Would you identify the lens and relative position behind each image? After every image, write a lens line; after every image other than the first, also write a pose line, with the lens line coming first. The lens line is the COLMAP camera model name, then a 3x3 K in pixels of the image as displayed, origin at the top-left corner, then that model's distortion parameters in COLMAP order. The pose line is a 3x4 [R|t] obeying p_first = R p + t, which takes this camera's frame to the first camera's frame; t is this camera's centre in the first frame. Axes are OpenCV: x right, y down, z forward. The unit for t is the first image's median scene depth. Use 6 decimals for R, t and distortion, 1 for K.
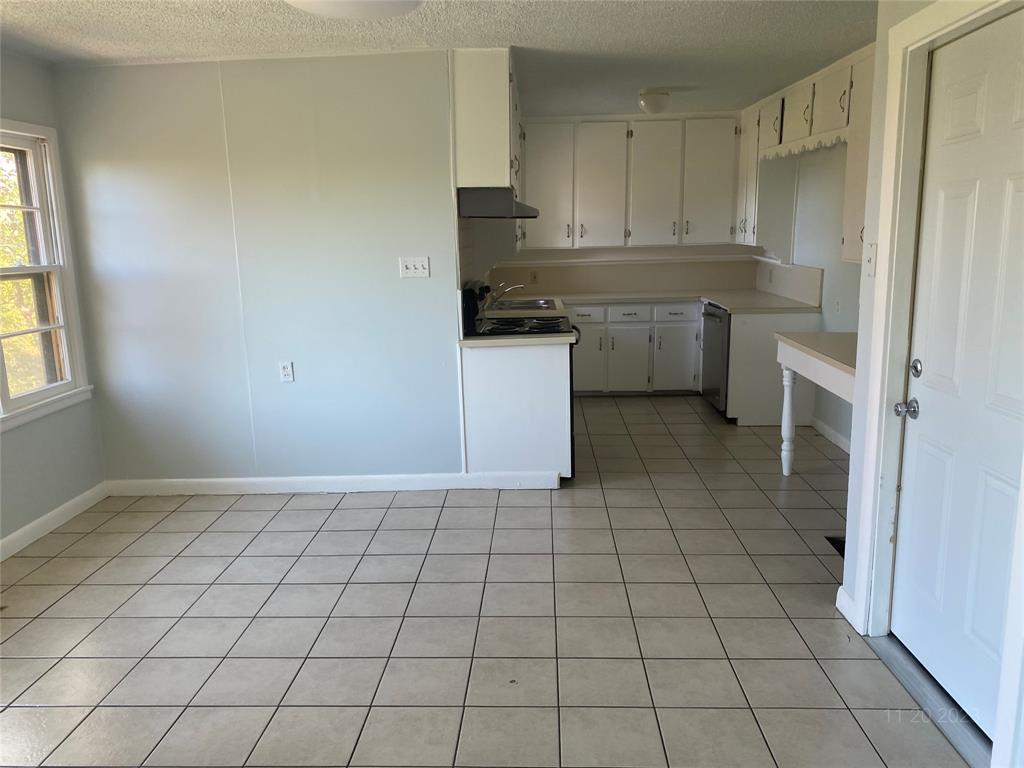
lens RADIAL K [[796.3, 0, 511.8], [0, 796.3, 381.7], [0, 0, 1]] dist [0.052467, -0.070133]
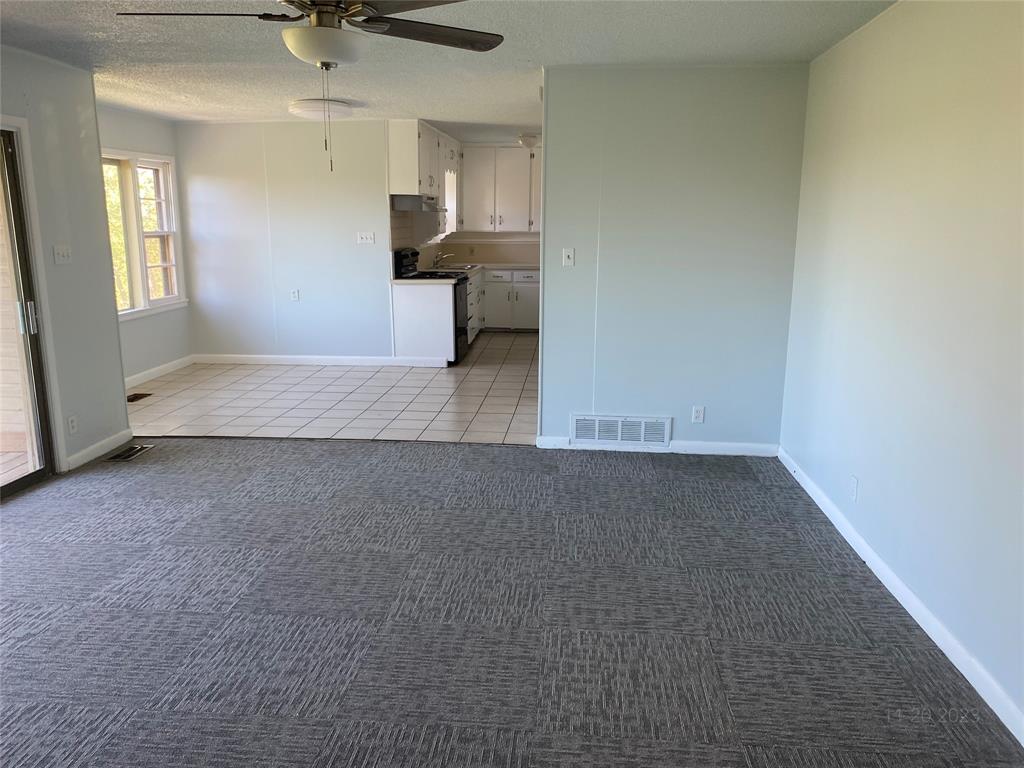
lens RADIAL K [[796.3, 0, 512.1], [0, 796.3, 387.5], [0, 0, 1]] dist [0.052467, -0.070133]
pose [[0.998696, 0.035456, -0.036722, 0.280947], [-0.034530, 0.999077, 0.025540, 0.133880], [0.037593, -0.024239, 0.998999, -0.786311]]
